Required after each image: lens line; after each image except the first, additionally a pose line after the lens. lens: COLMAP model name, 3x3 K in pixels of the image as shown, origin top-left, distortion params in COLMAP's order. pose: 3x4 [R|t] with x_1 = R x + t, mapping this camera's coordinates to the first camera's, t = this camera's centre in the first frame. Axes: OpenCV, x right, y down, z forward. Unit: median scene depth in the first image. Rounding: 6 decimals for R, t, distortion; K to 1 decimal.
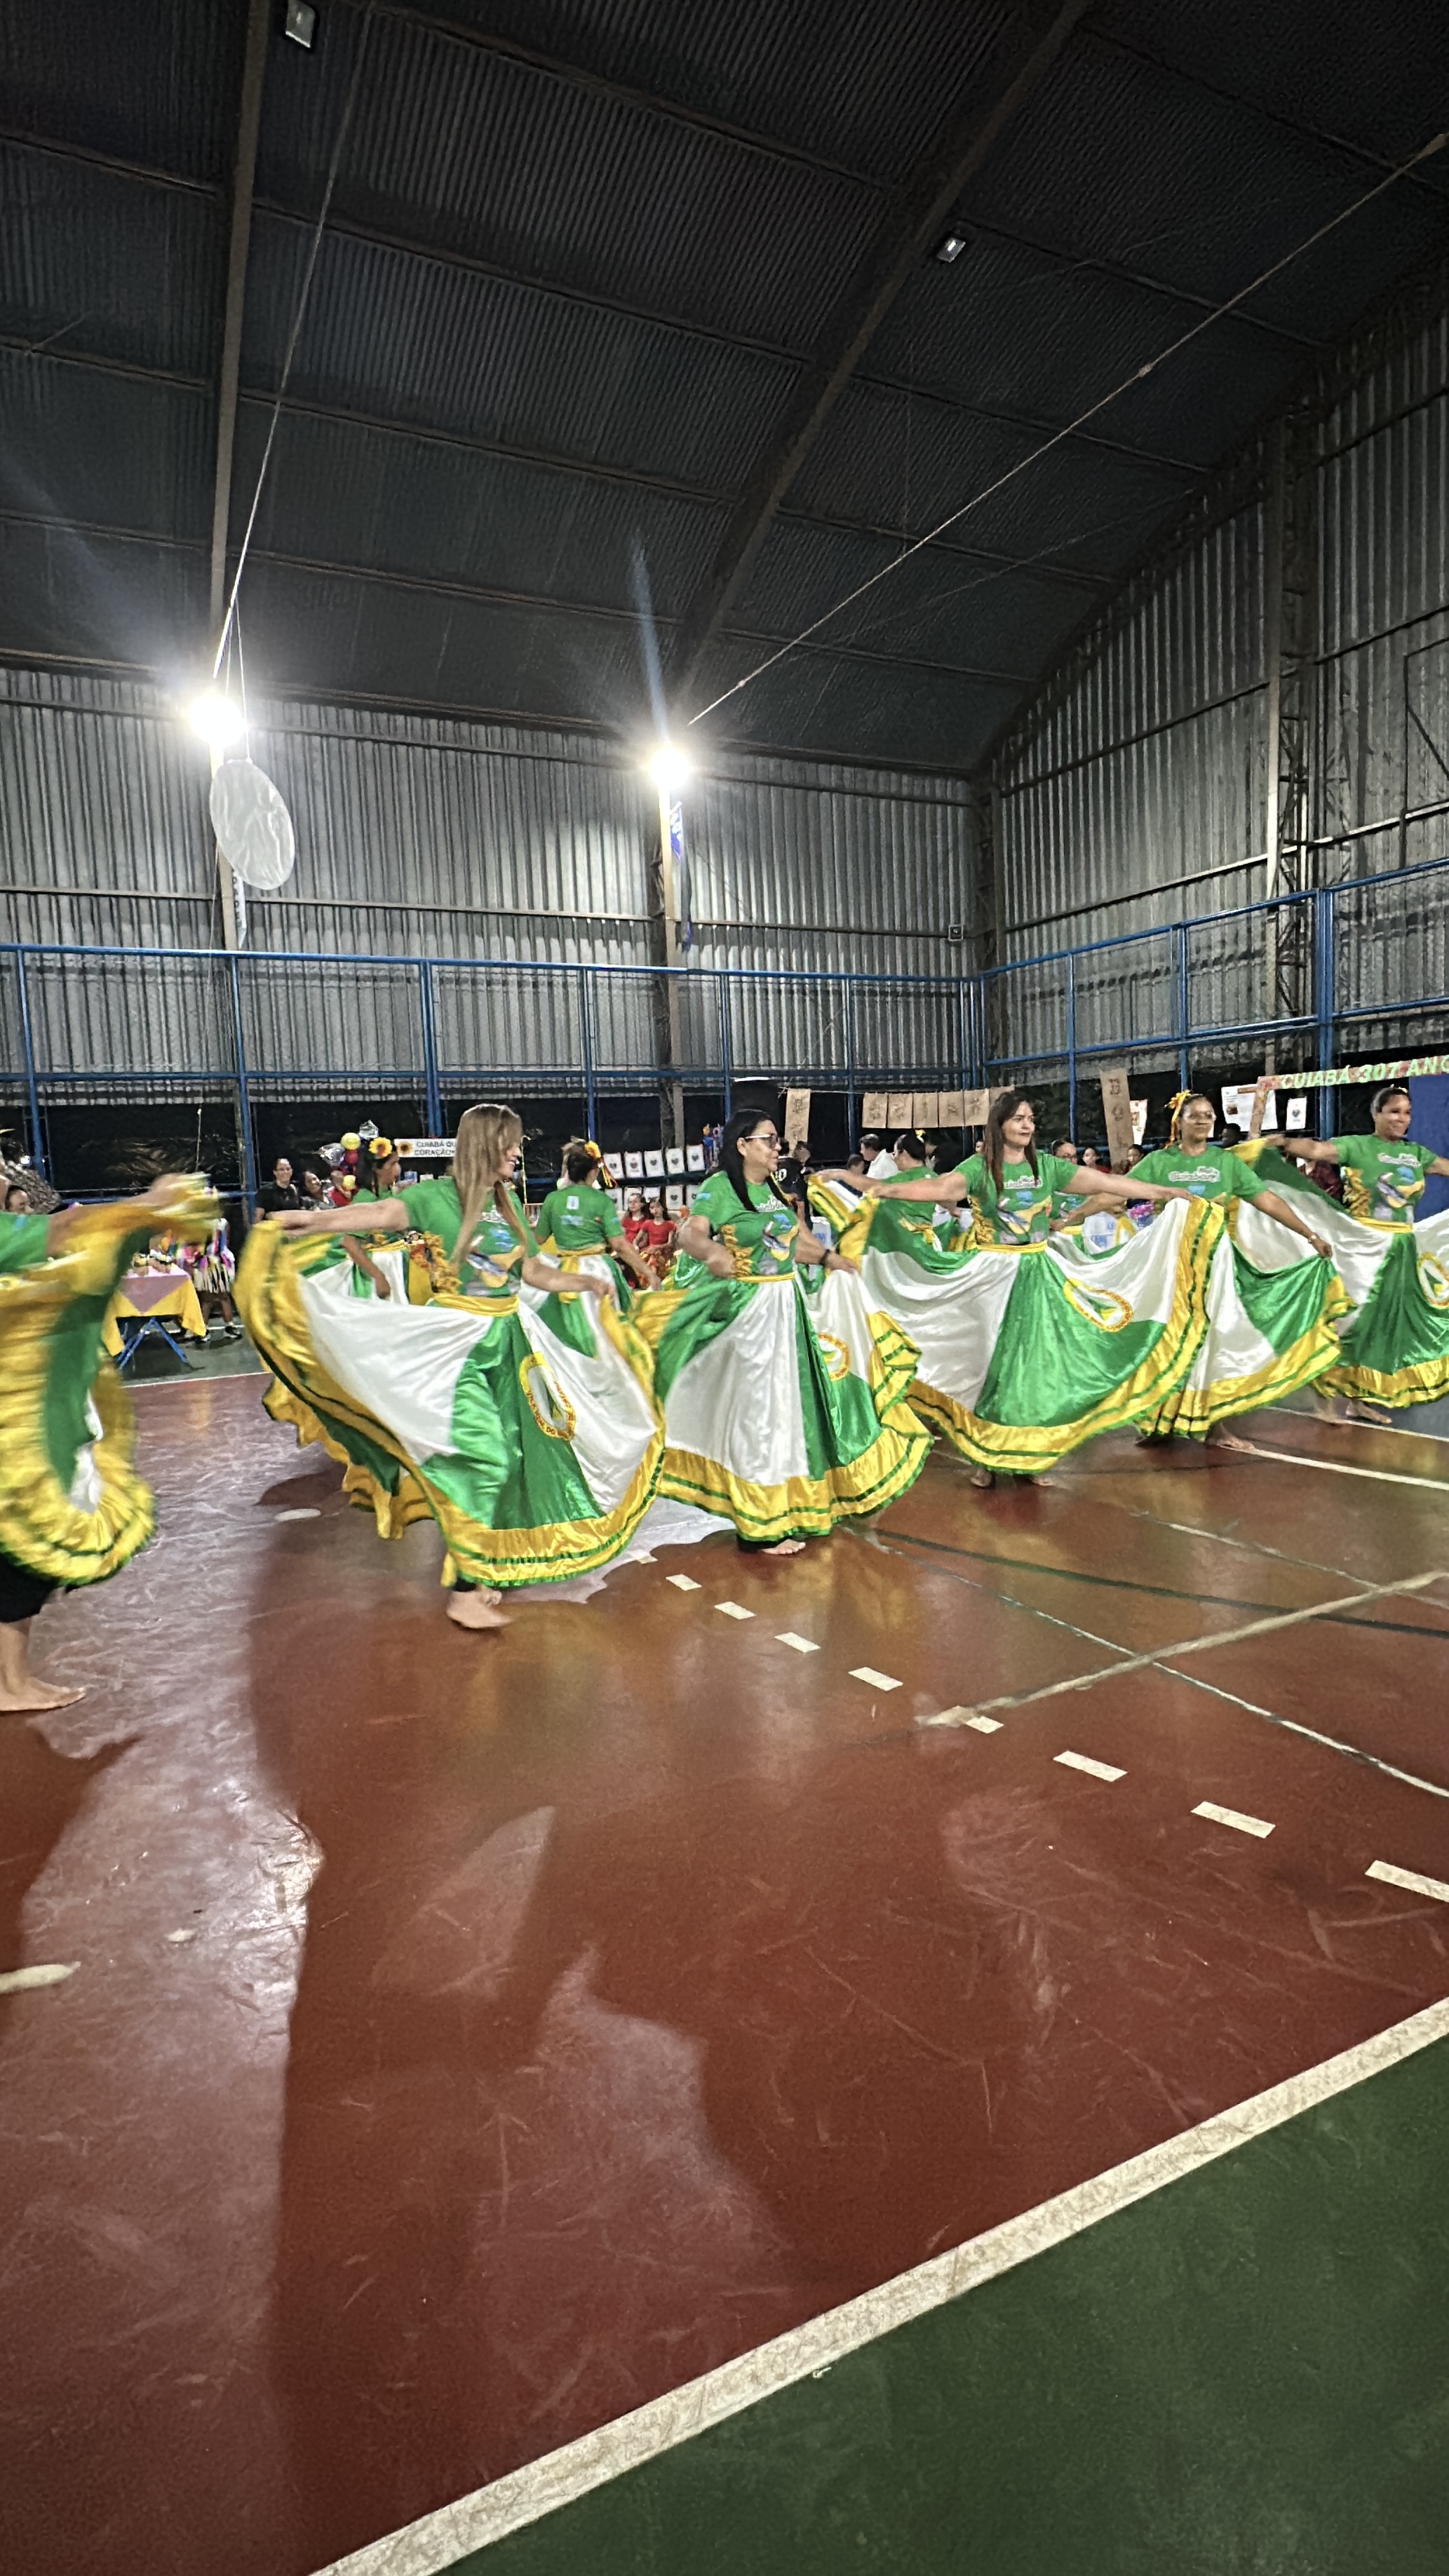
lens RADIAL K [[1274.5, 0, 729.4], [0, 1274.5, 1291.6], [0, 0, 1]] dist [-0.003489, -0.000677]
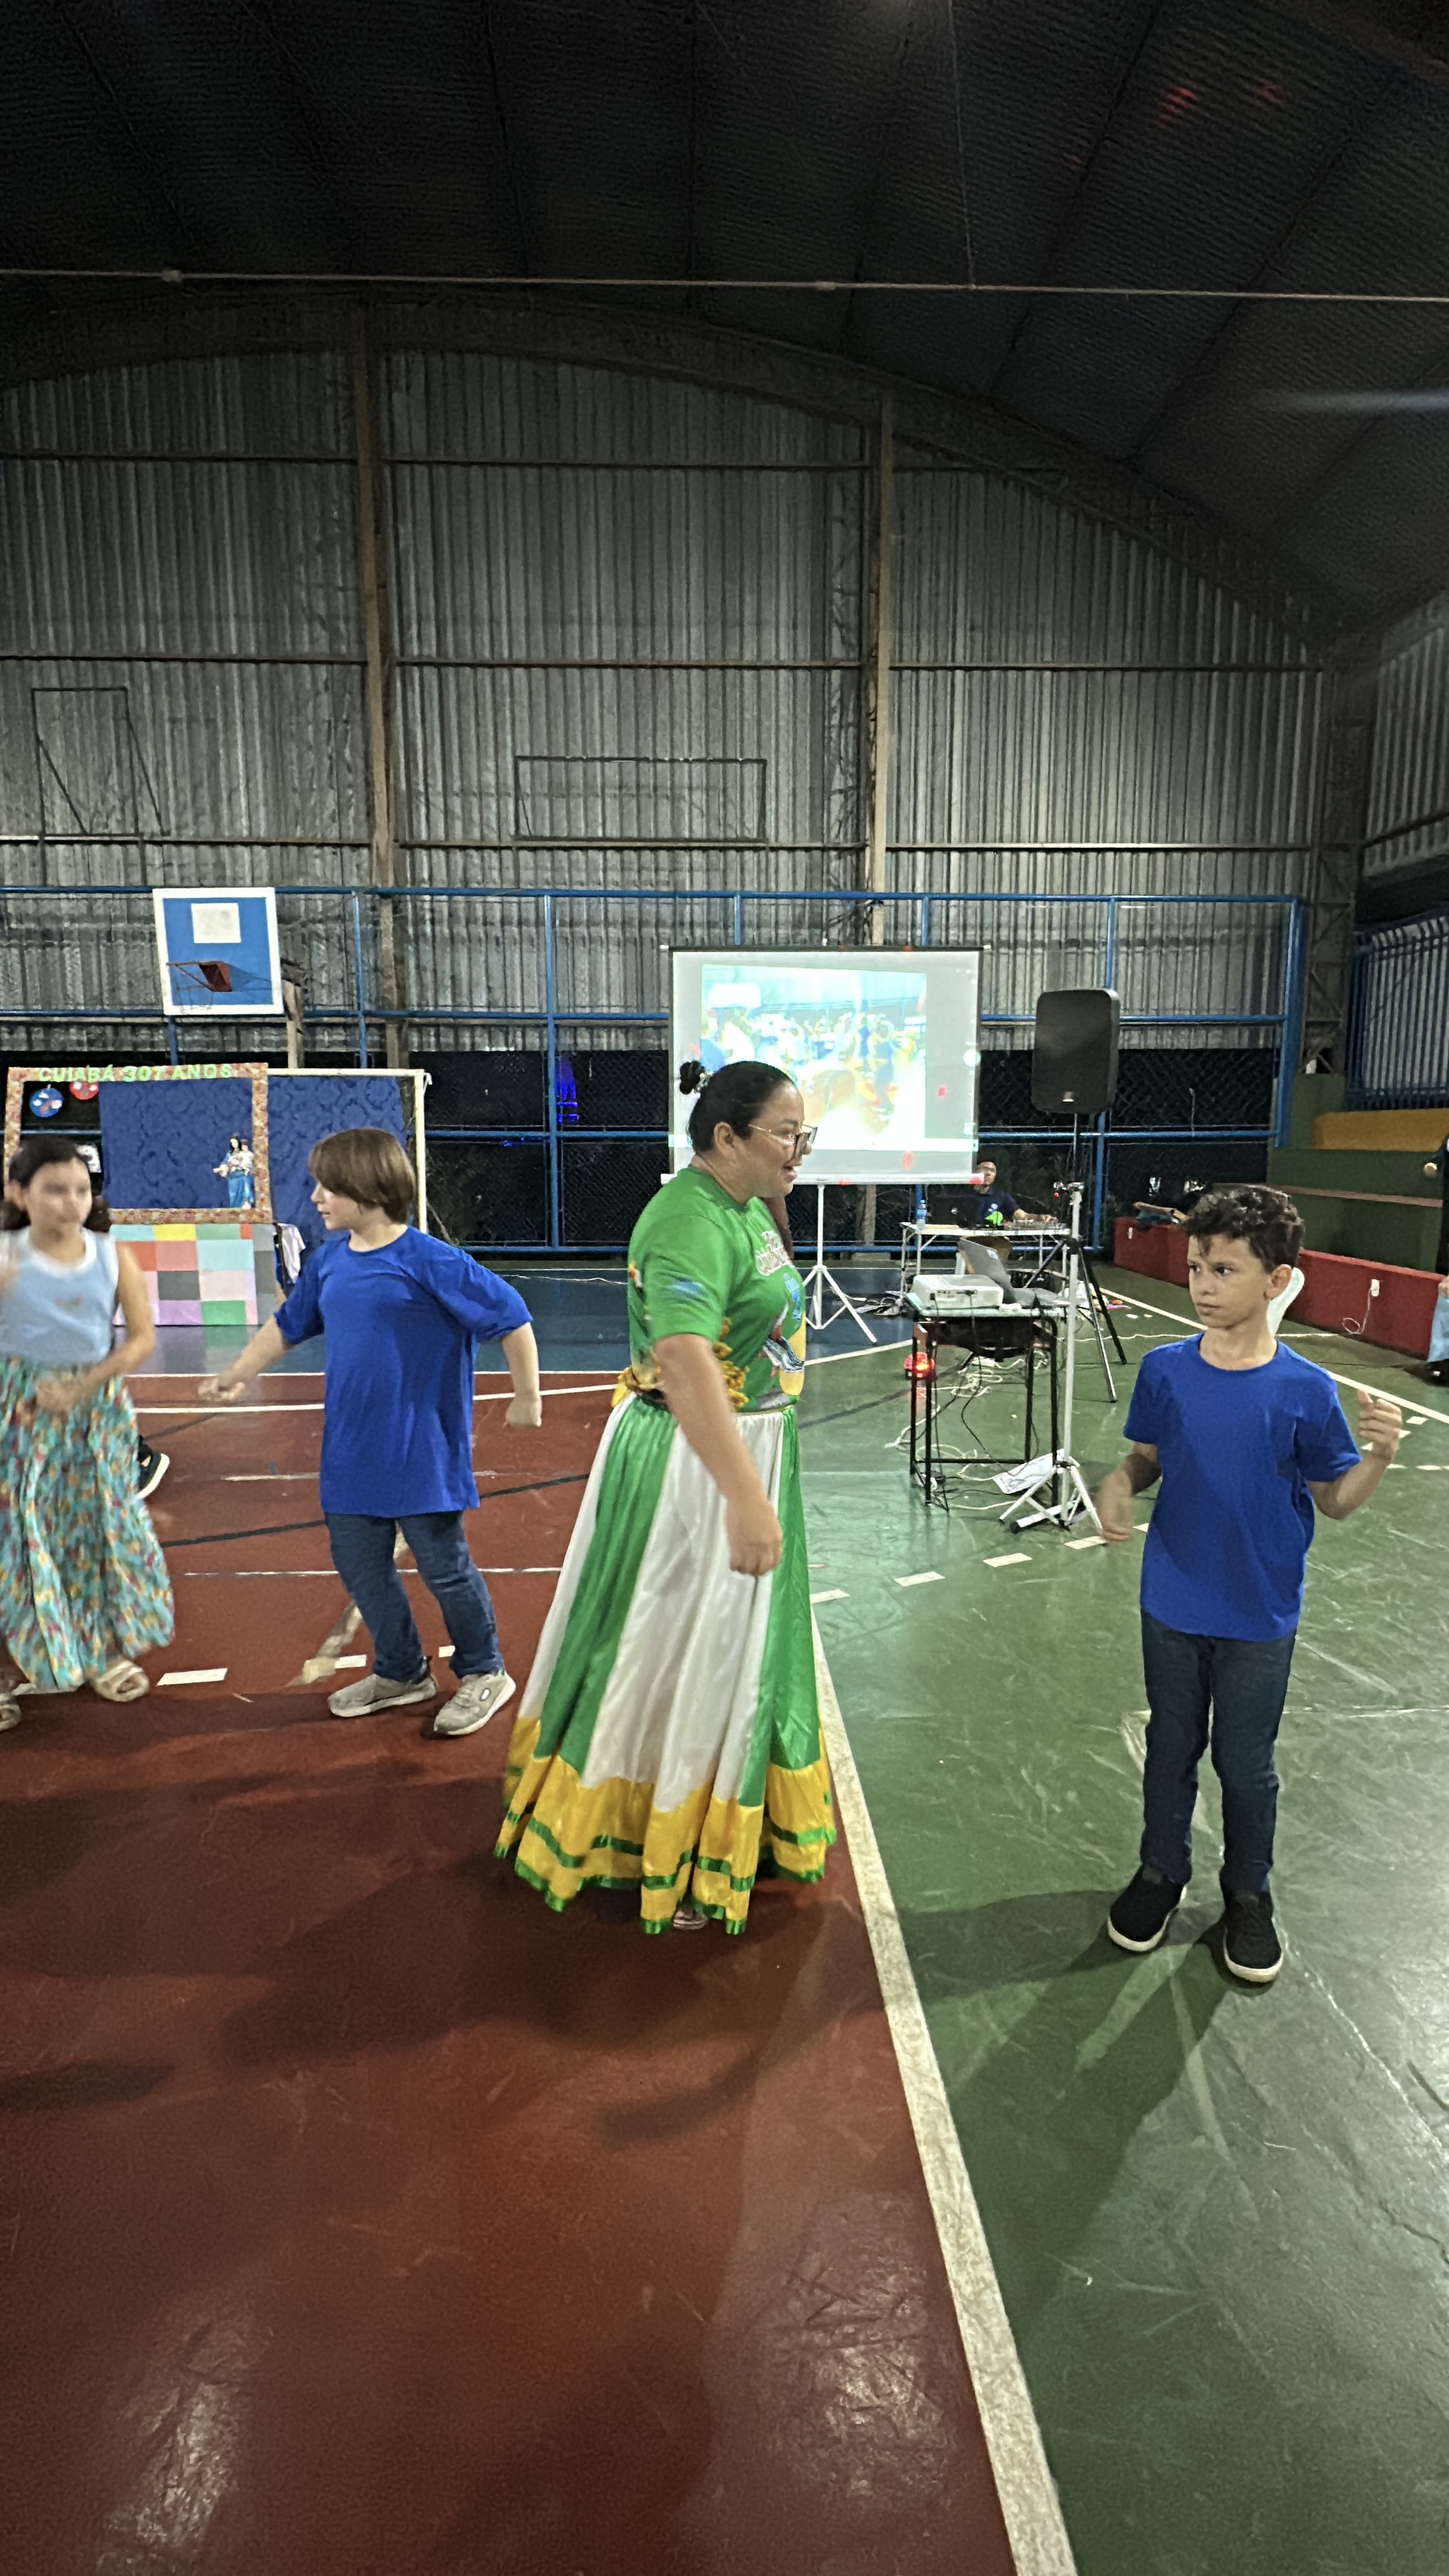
lens RADIAL K [[1128.1, 0, 725.3], [0, 1128.1, 1288.2], [0, 0, 1]] dist [-0.006342, 0.002155]
pose [[0.416984, -0.081348, 0.905266, -0.105756], [0.073069, 0.995763, 0.055823, -0.000326], [-0.905972, 0.042870, 0.421161, 0.064761]]
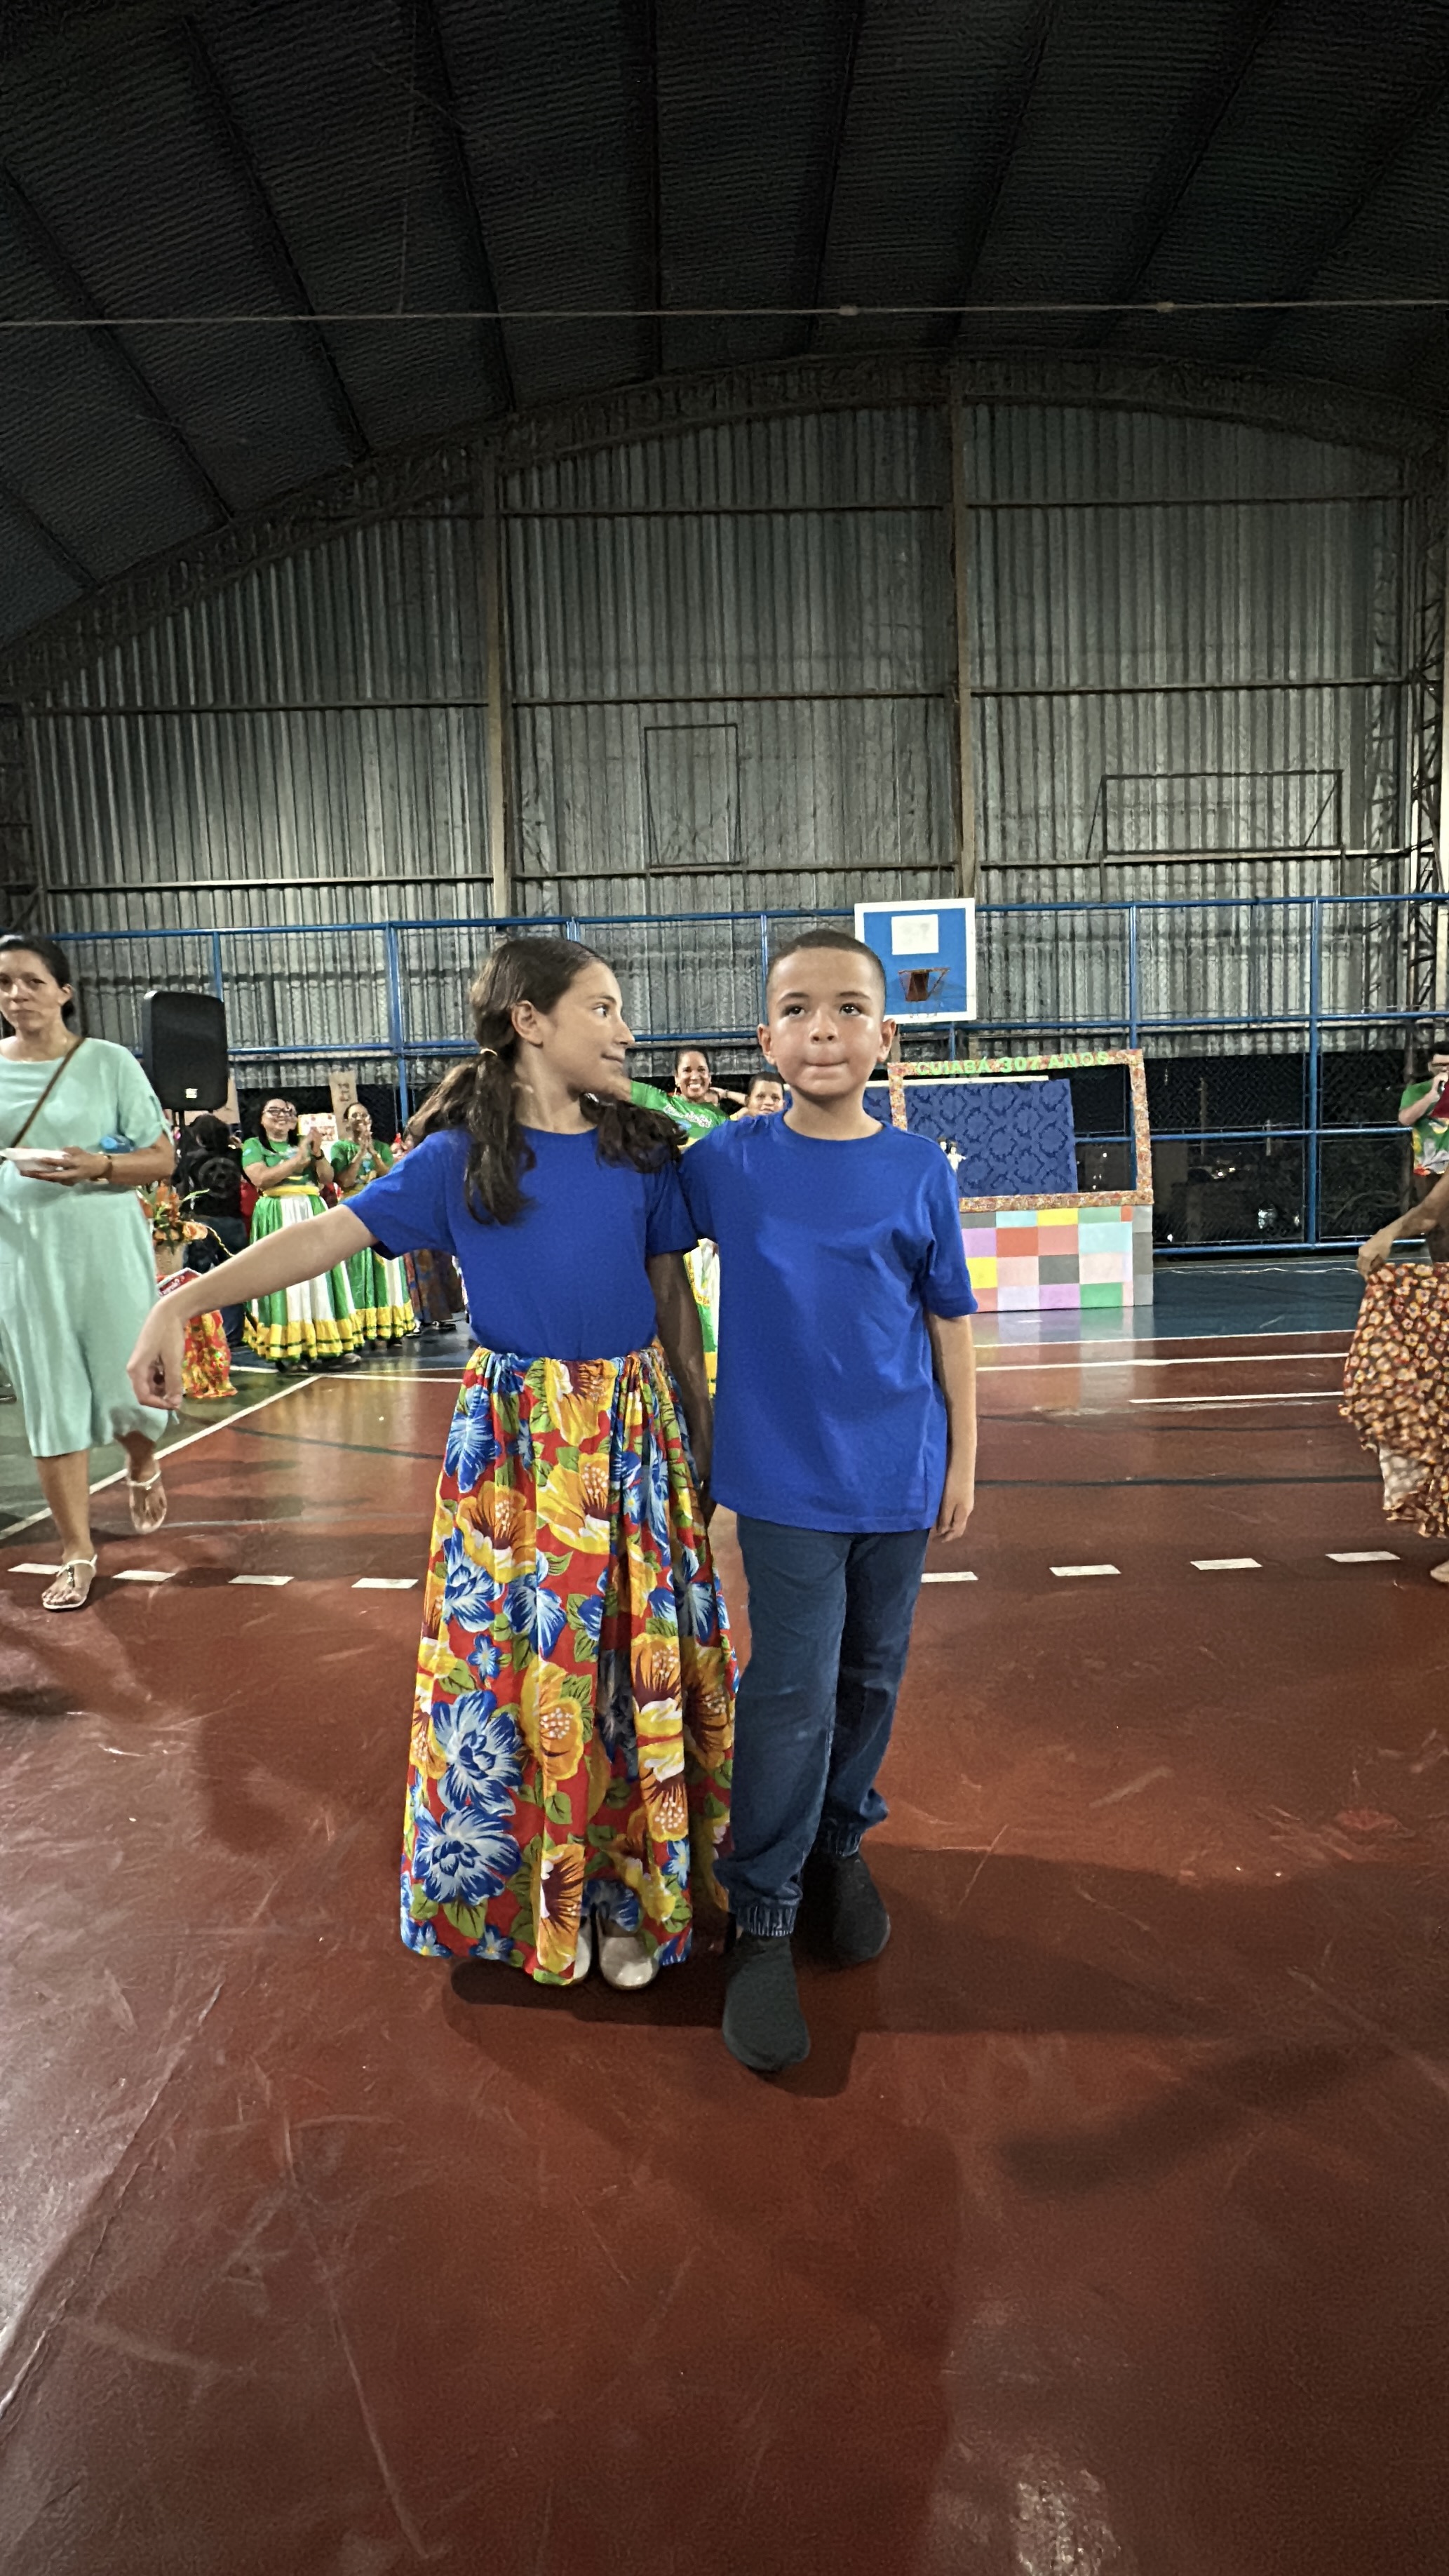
lens RADIAL K [[1128.1, 0, 725.5], [0, 1128.1, 1288.7], [0, 0, 1]] dist [-0.006342, 0.002155]
pose [[0.418664, -0.049966, 0.906766, -0.294239], [0.110263, 0.993895, 0.003858, -0.001290], [-0.901423, 0.098367, 0.421617, 0.449877]]
